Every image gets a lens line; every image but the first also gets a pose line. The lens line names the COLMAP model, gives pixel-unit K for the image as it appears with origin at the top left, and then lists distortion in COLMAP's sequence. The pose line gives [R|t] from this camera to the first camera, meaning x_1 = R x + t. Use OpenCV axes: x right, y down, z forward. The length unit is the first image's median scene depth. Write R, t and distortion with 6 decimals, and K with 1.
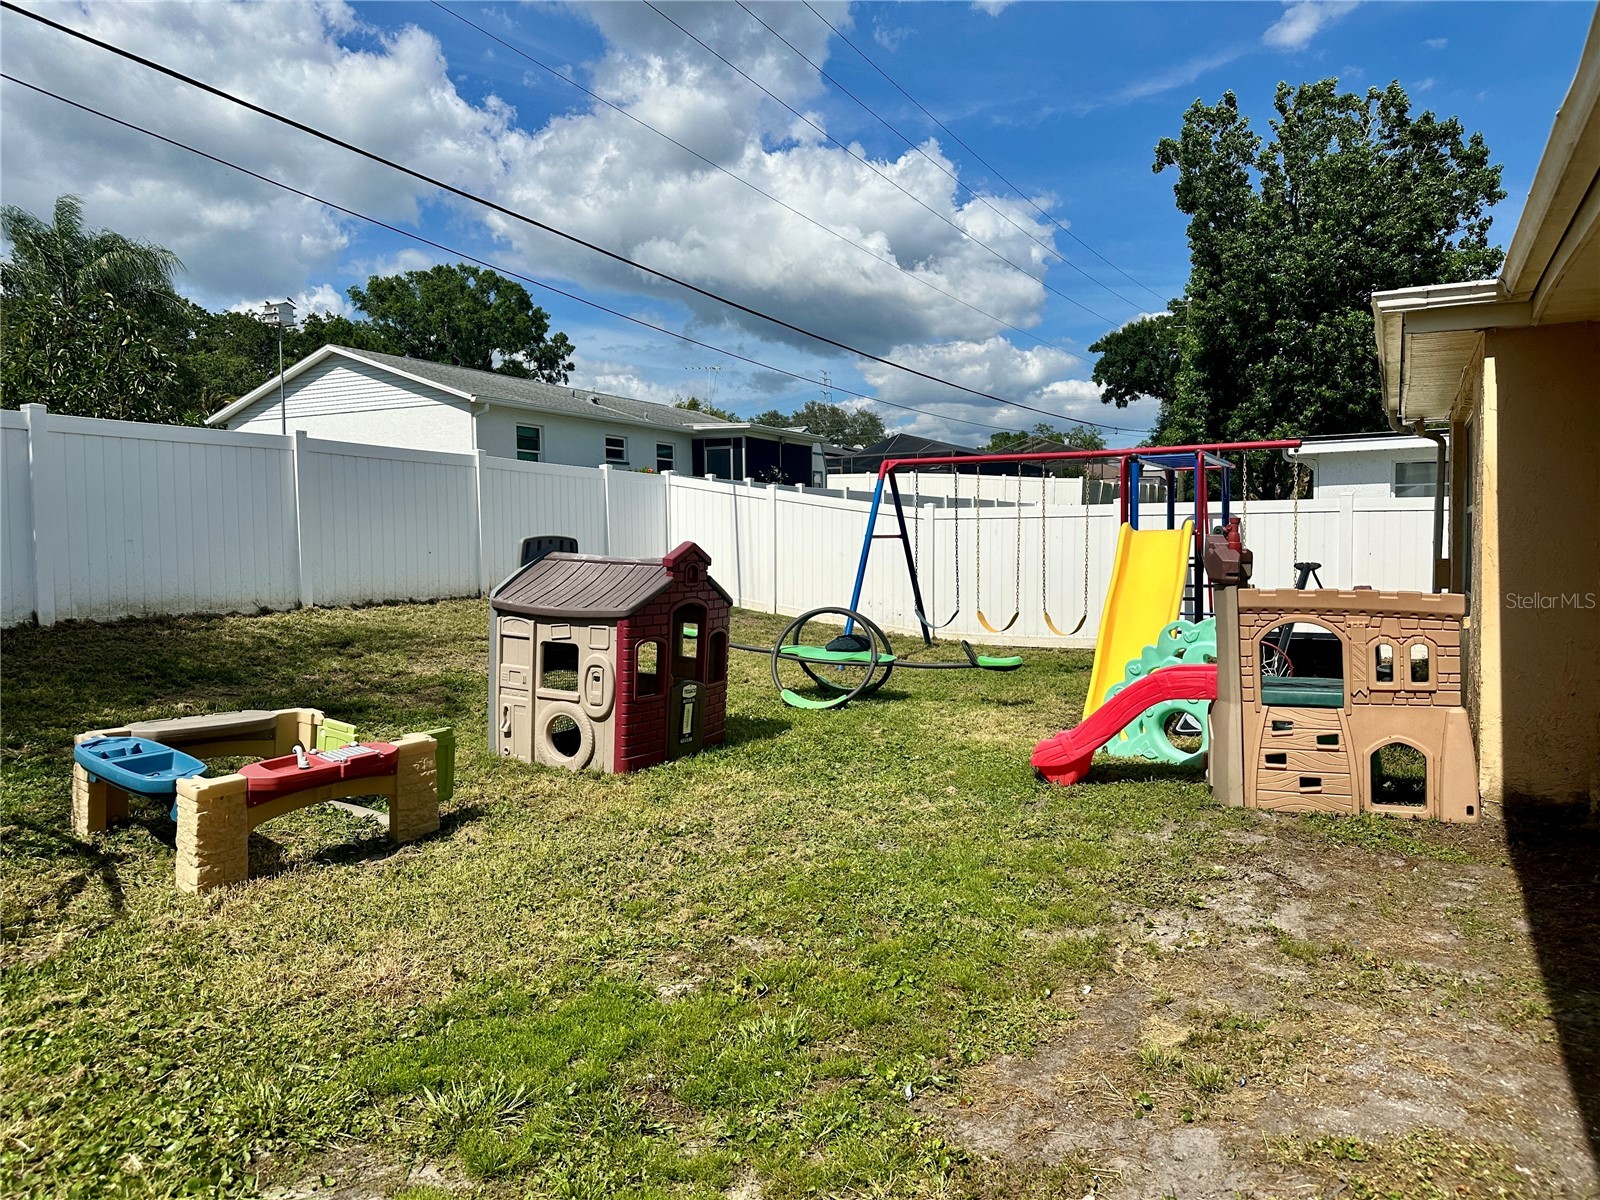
lens RADIAL K [[1121.4, 0, 795.8], [0, 1121.4, 605.1], [0, 0, 1]] dist [0.099968, -0.138631]
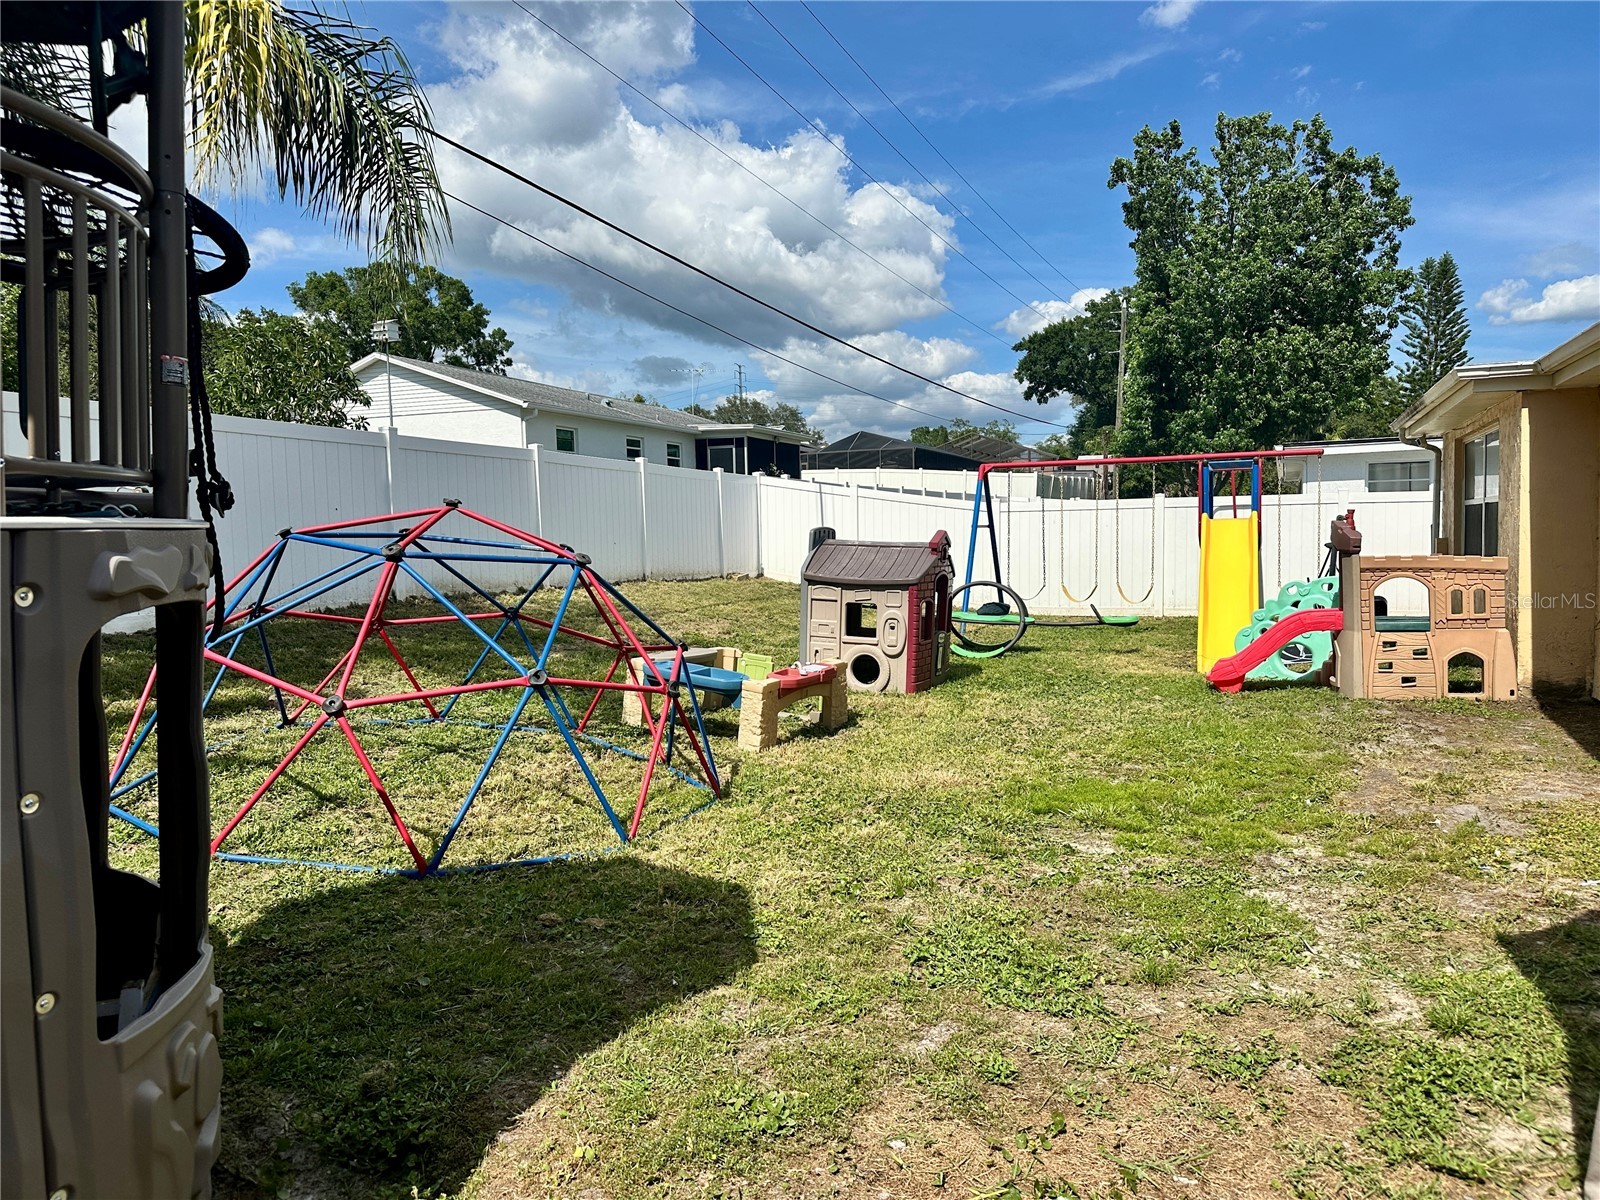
lens RADIAL K [[1121.4, 0, 795.8], [0, 1121.4, 605.1], [0, 0, 1]] dist [0.099968, -0.138631]
pose [[0.996778, -0.013411, 0.079085, -0.096108], [0.012920, 0.999894, 0.006722, 0.006112], [-0.079166, -0.005678, 0.996845, -0.092223]]
